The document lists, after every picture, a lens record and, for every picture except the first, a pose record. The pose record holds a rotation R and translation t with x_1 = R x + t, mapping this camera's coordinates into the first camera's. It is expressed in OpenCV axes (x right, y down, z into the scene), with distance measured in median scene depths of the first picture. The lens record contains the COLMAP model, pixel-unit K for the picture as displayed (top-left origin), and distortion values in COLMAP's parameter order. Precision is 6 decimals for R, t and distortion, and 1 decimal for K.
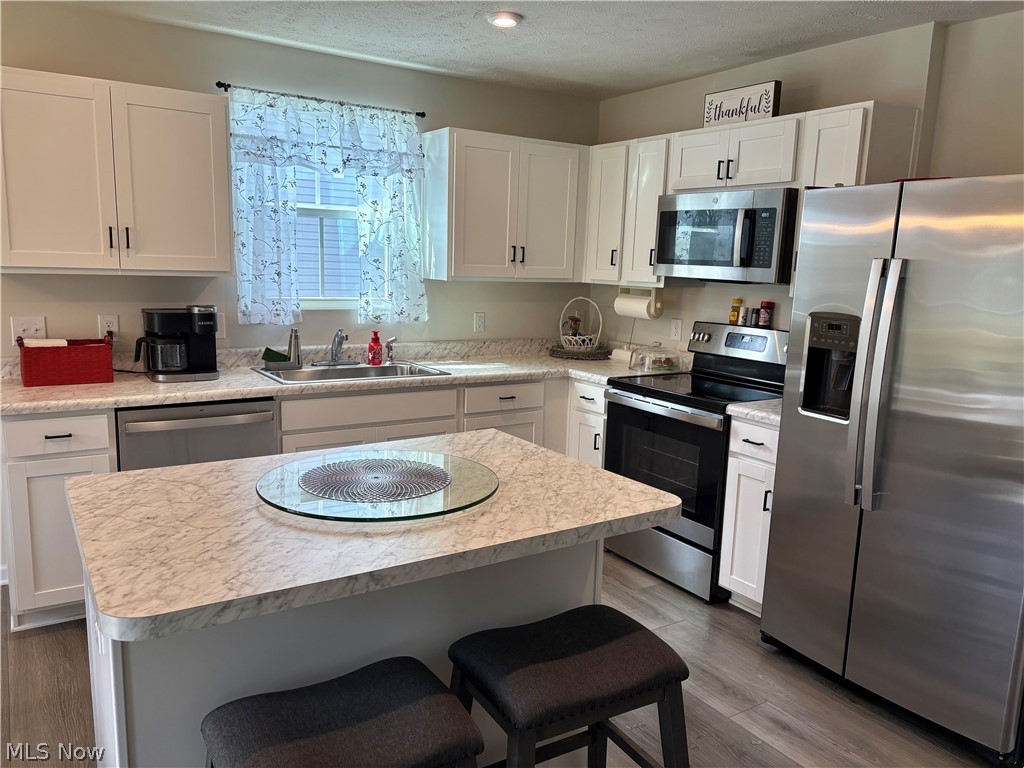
lens RADIAL K [[758.8, 0, 511.7], [0, 758.8, 393.7], [0, 0, 1]] dist [0.039133, -0.051015]
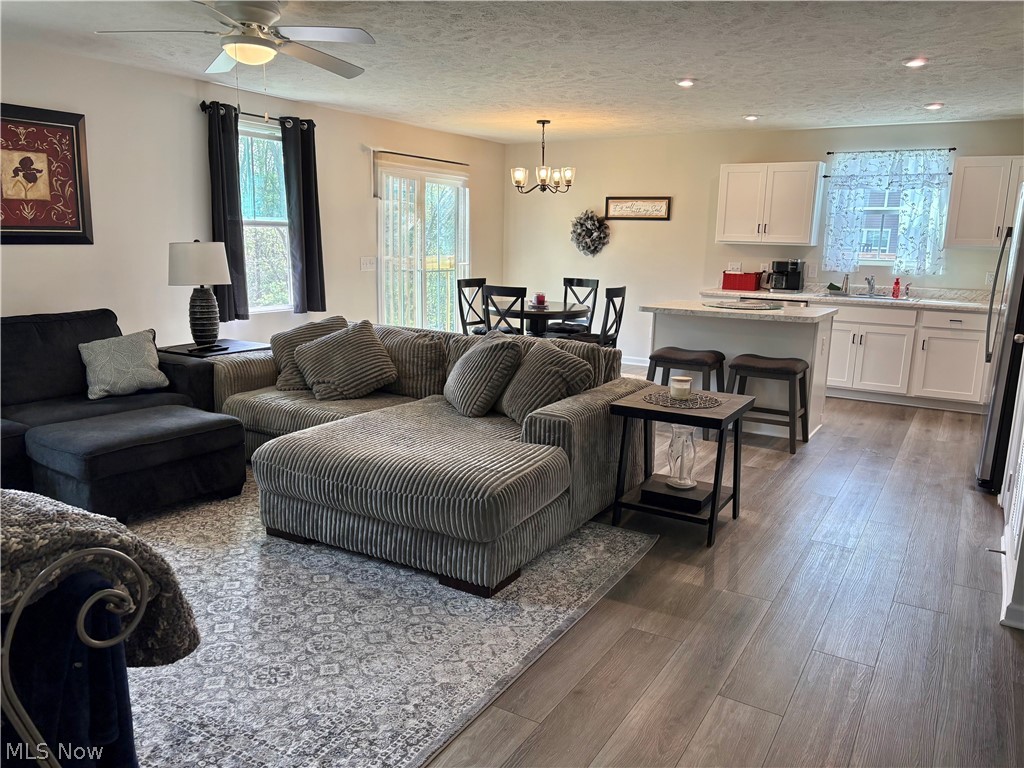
lens RADIAL K [[758.8, 0, 507.4], [0, 758.8, 386.8], [0, 0, 1]] dist [0.039133, -0.051015]
pose [[0.425750, 0.155237, -0.891425, 1.091951], [-0.162126, 0.982318, 0.093634, 0.150474], [0.890198, 0.104659, 0.443390, -0.573326]]
